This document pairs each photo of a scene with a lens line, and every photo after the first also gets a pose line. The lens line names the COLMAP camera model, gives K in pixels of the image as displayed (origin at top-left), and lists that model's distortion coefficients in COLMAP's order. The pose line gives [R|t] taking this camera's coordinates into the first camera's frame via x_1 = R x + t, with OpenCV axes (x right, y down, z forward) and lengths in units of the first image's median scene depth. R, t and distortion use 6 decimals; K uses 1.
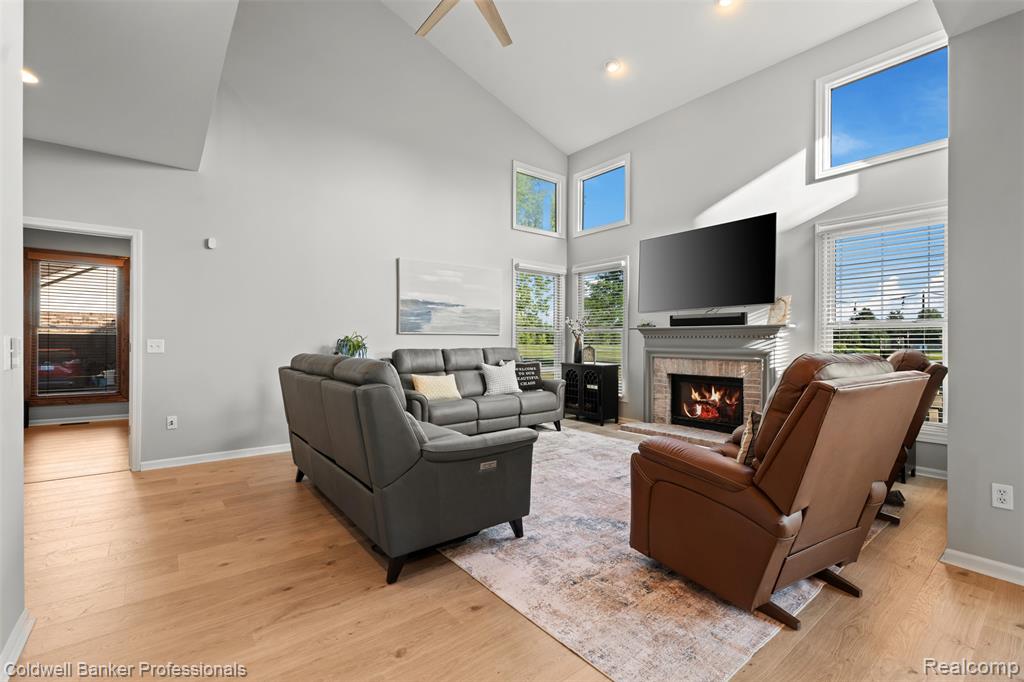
lens RADIAL K [[450.0, 0, 512.0], [0, 450.0, 341.0], [0, 0, 1]] dist [-0.009513, 0.000128]
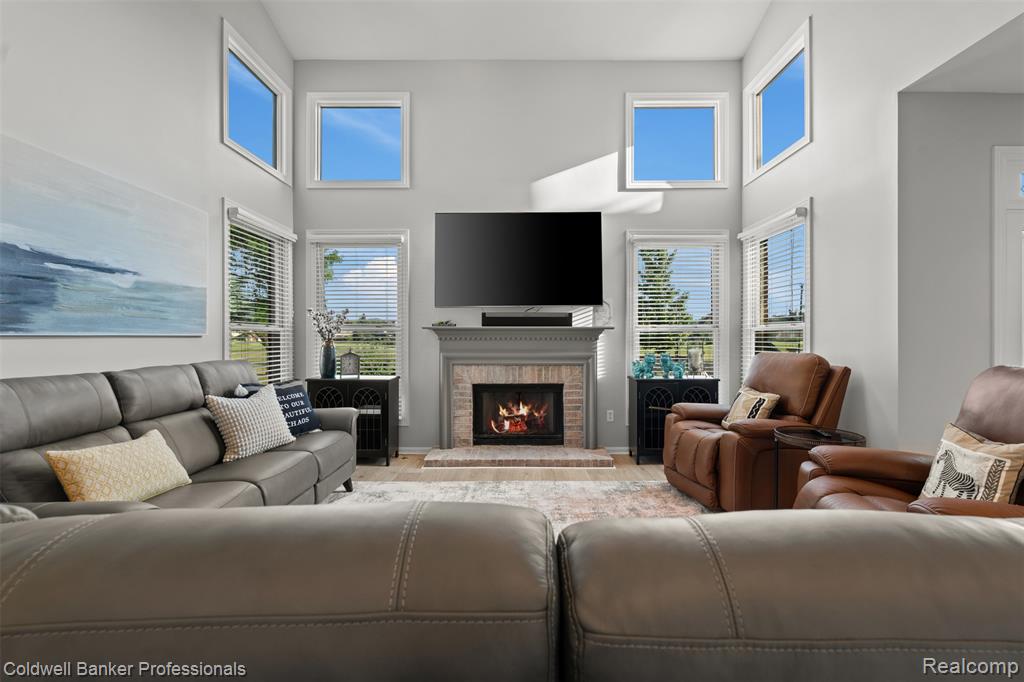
lens RADIAL K [[450.0, 0, 512.0], [0, 450.0, 341.0], [0, 0, 1]] dist [-0.009513, 0.000128]
pose [[0.617109, -0.010372, 0.786809, -0.247373], [0.003879, 0.999941, 0.010140, -0.013293], [-0.786868, -0.003206, 0.617113, 0.444246]]
